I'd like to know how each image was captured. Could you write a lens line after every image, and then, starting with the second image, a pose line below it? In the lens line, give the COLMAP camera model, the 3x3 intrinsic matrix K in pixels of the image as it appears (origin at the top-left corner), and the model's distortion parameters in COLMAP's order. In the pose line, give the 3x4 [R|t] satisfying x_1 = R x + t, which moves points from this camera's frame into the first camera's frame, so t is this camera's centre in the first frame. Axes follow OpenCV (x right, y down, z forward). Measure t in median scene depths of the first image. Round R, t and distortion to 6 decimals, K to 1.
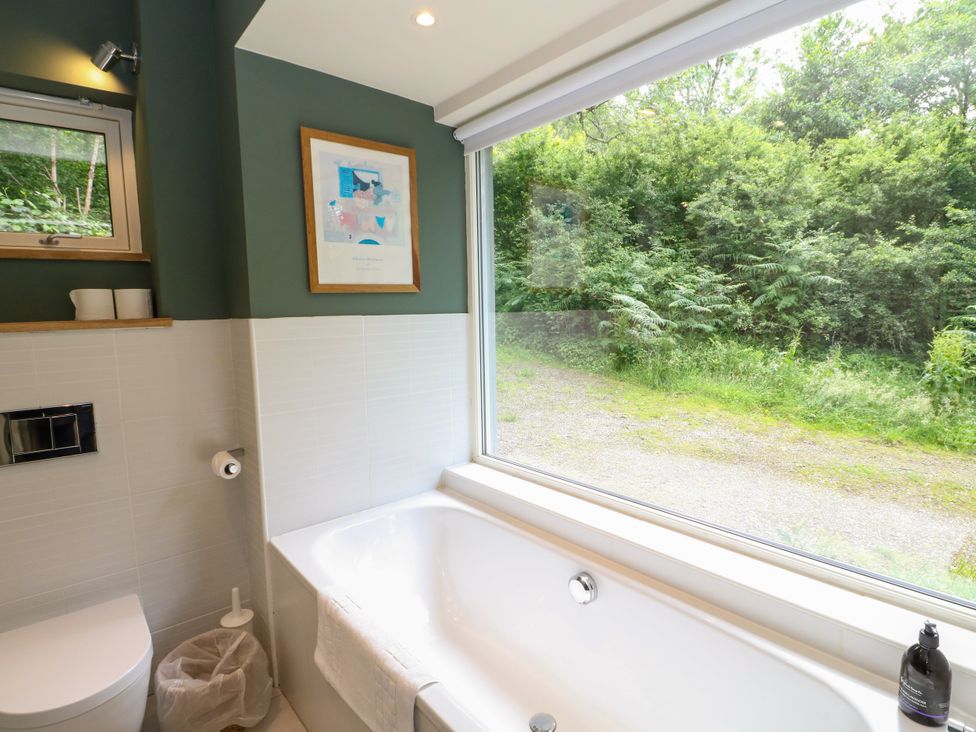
lens RADIAL K [[505.5, 0, 493.8], [0, 505.5, 362.4], [0, 0, 1]] dist [0.002755, -0.016067]
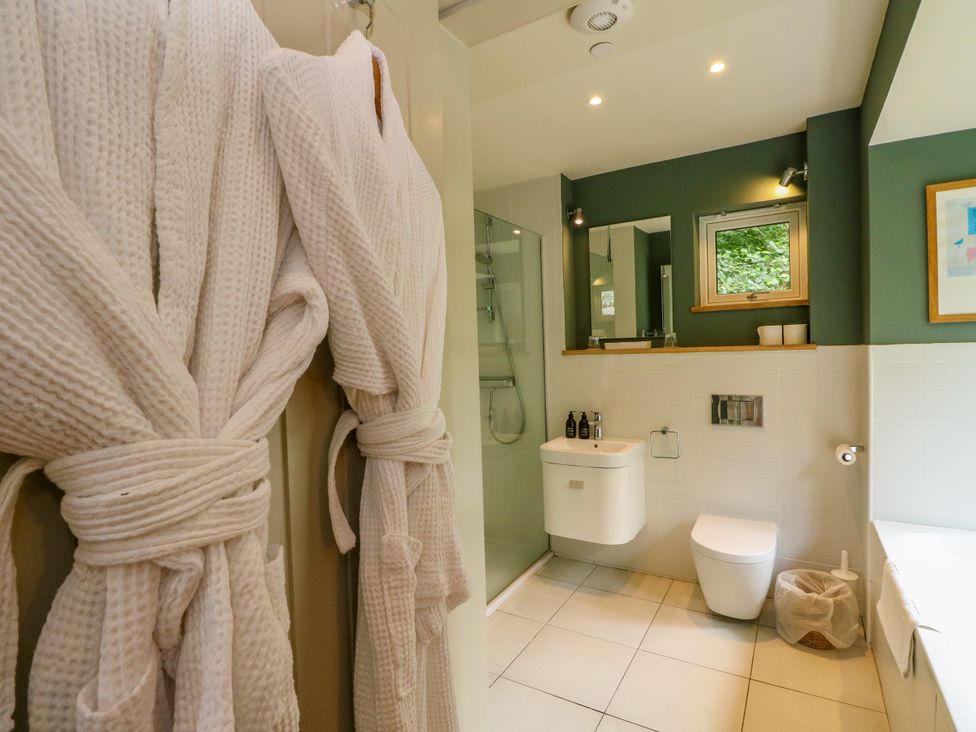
lens RADIAL K [[505.5, 0, 493.8], [0, 505.5, 362.4], [0, 0, 1]] dist [0.002755, -0.016067]
pose [[0.313686, 0.040267, -0.948673, 0.419490], [-0.077610, 0.996845, 0.016649, 0.010877], [0.946350, 0.068404, 0.315822, -0.304914]]
